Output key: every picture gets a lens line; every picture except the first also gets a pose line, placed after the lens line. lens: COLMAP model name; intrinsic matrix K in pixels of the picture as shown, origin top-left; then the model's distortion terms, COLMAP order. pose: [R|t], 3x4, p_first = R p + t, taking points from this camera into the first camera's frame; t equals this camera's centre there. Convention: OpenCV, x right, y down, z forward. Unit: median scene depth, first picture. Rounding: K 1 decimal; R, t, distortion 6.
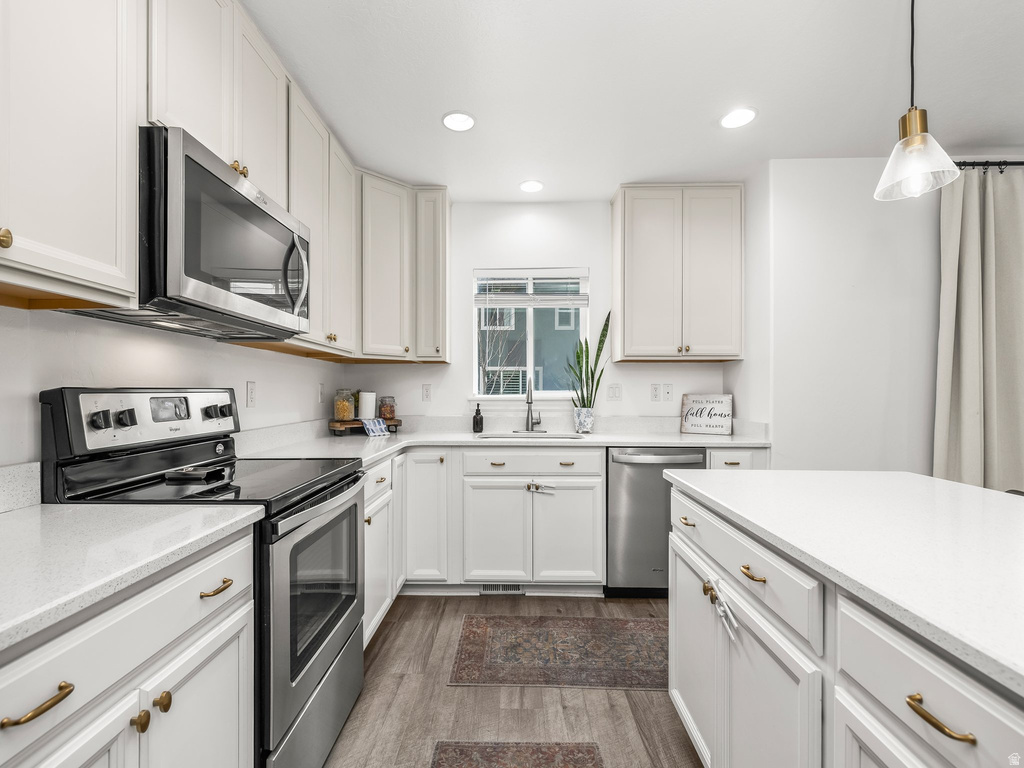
lens RADIAL K [[444.3, 0, 508.0], [0, 444.3, 387.2], [0, 0, 1]] dist [0.001207, 0.000321]
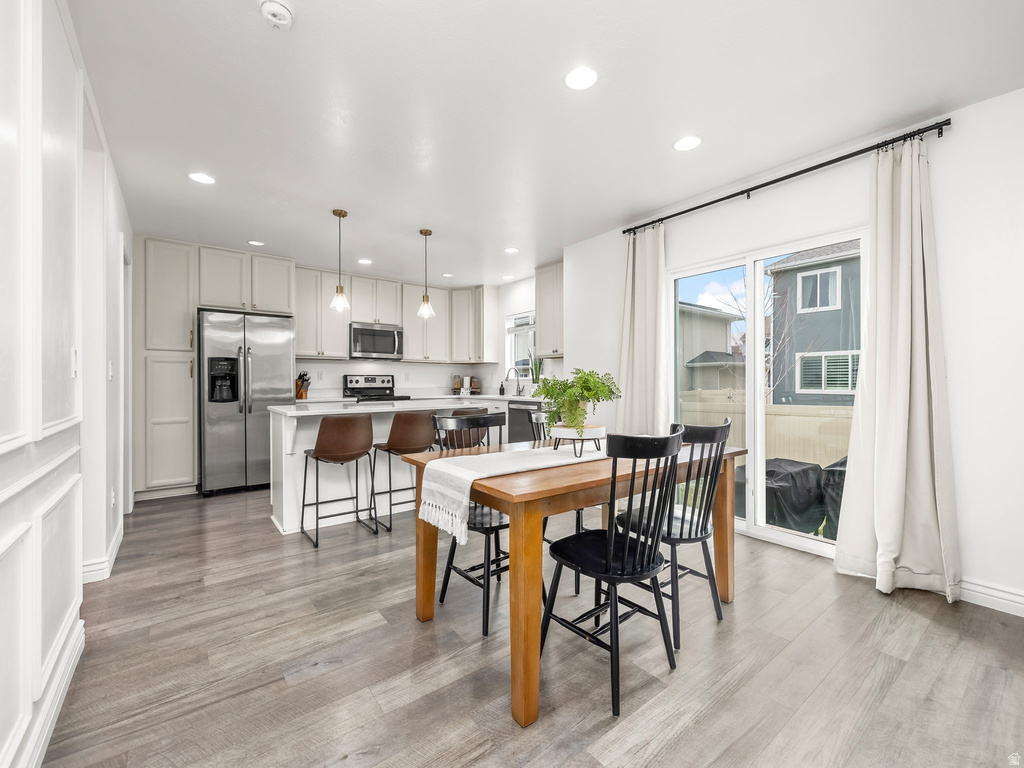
lens RADIAL K [[434.7, 0, 502.6], [0, 434.7, 380.2], [0, 0, 1]] dist [-0.000472, -0.000473]
pose [[0.620885, -0.005263, -0.783884, 1.661471], [0.008950, 0.999960, 0.000375, 0.031022], [0.783850, -0.007249, 0.620908, -0.292593]]
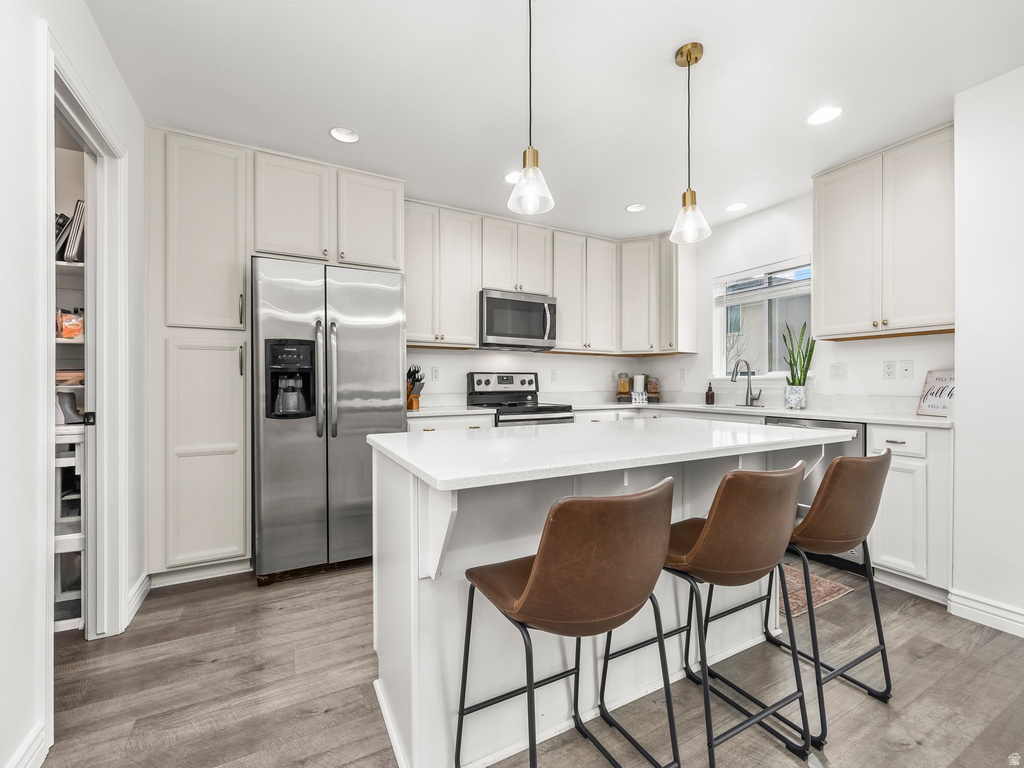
lens RADIAL K [[434.7, 0, 502.6], [0, 434.7, 380.2], [0, 0, 1]] dist [-0.000472, -0.000473]
pose [[0.483060, -0.009262, -0.875538, 0.815403], [0.009660, 0.999940, -0.005248, 0.033115], [0.875534, -0.005923, 0.483120, -0.162419]]
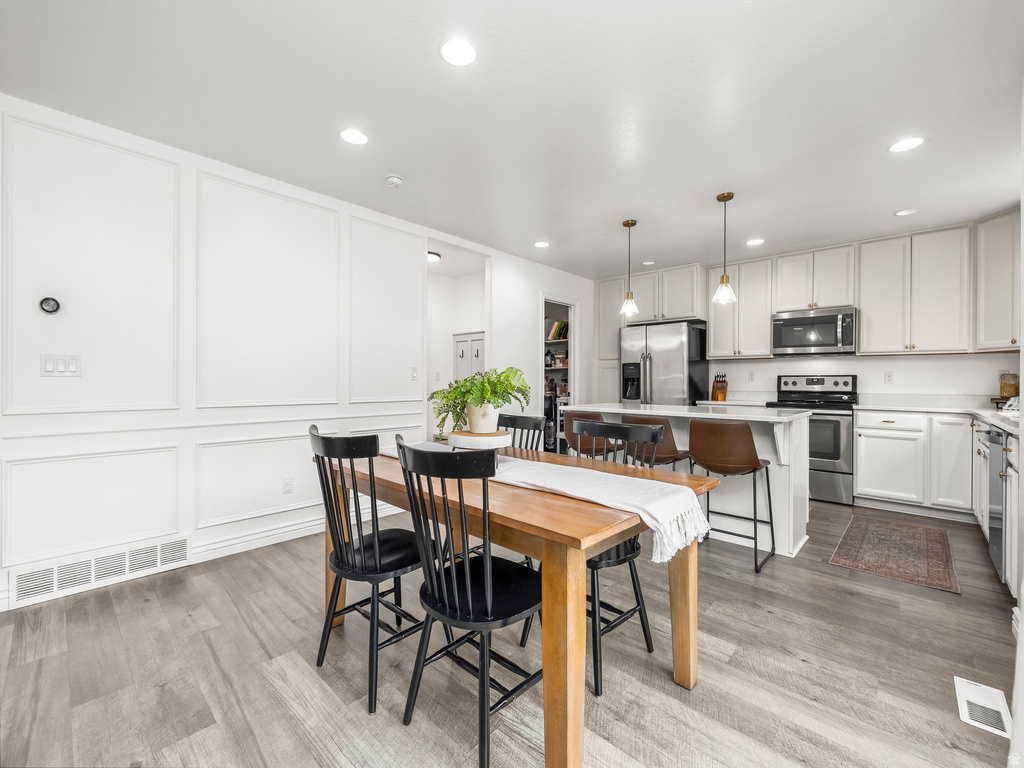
lens RADIAL K [[434.7, 0, 502.6], [0, 434.7, 380.2], [0, 0, 1]] dist [-0.000472, -0.000473]
pose [[-0.681279, -0.005414, -0.732004, 1.613091], [0.001775, 0.999957, -0.009048, 0.032779], [0.732022, -0.007463, -0.681240, 0.767159]]
